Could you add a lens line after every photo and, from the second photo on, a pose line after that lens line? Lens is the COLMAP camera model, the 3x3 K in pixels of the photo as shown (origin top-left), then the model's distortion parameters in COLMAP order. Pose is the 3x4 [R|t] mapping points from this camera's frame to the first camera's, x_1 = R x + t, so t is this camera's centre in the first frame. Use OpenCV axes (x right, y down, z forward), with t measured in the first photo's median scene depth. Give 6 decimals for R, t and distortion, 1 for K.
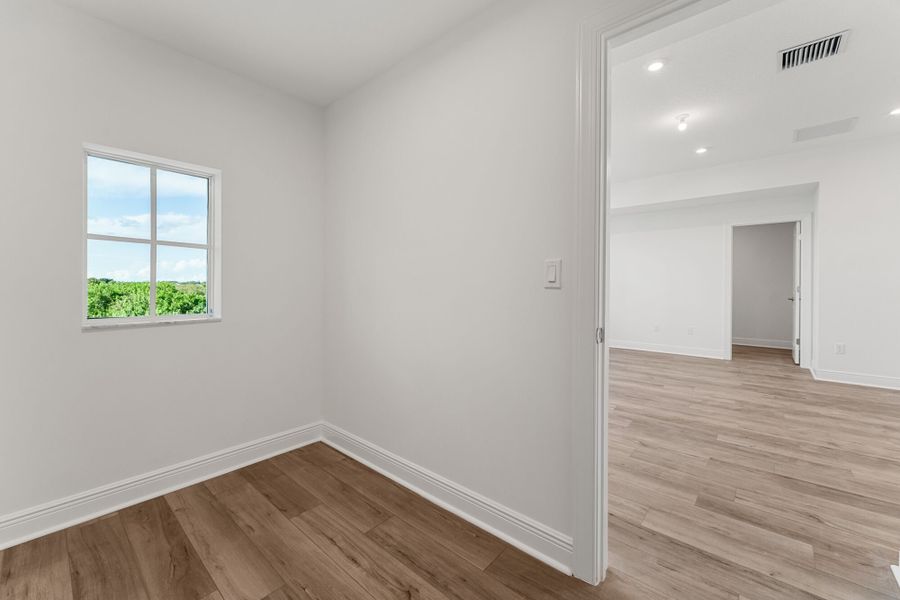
lens RADIAL K [[368.5, 0, 450.1], [0, 368.5, 298.3], [0, 0, 1]] dist [0.001383, 0.000273]
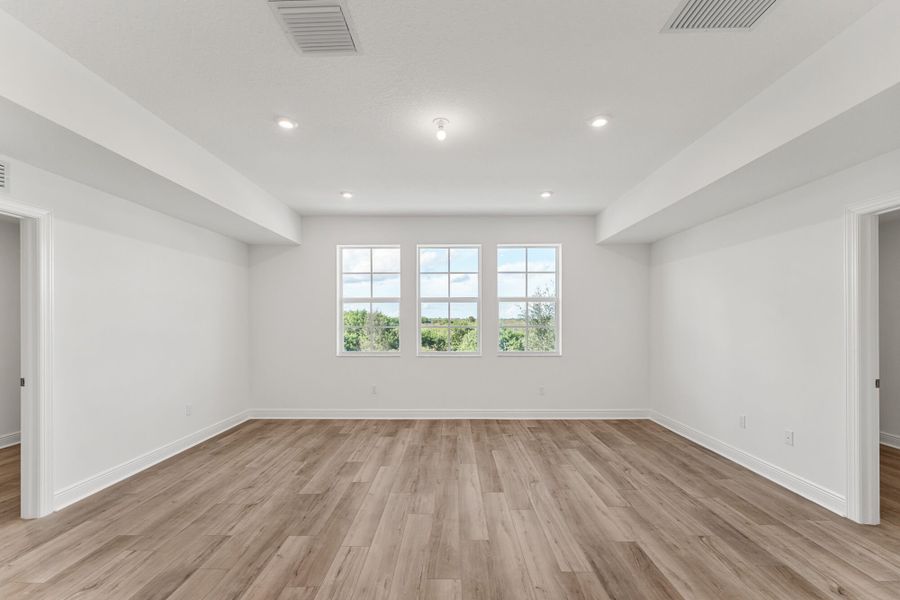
lens RADIAL K [[396.8, 0, 472.3], [0, 396.8, 320.2], [0, 0, 1]] dist [0.000002, 0.000423]
pose [[0.641563, -0.002780, -0.767065, 1.340814], [-0.022049, 0.999513, -0.022064, -0.078050], [0.766753, 0.031068, 0.641189, 0.575380]]
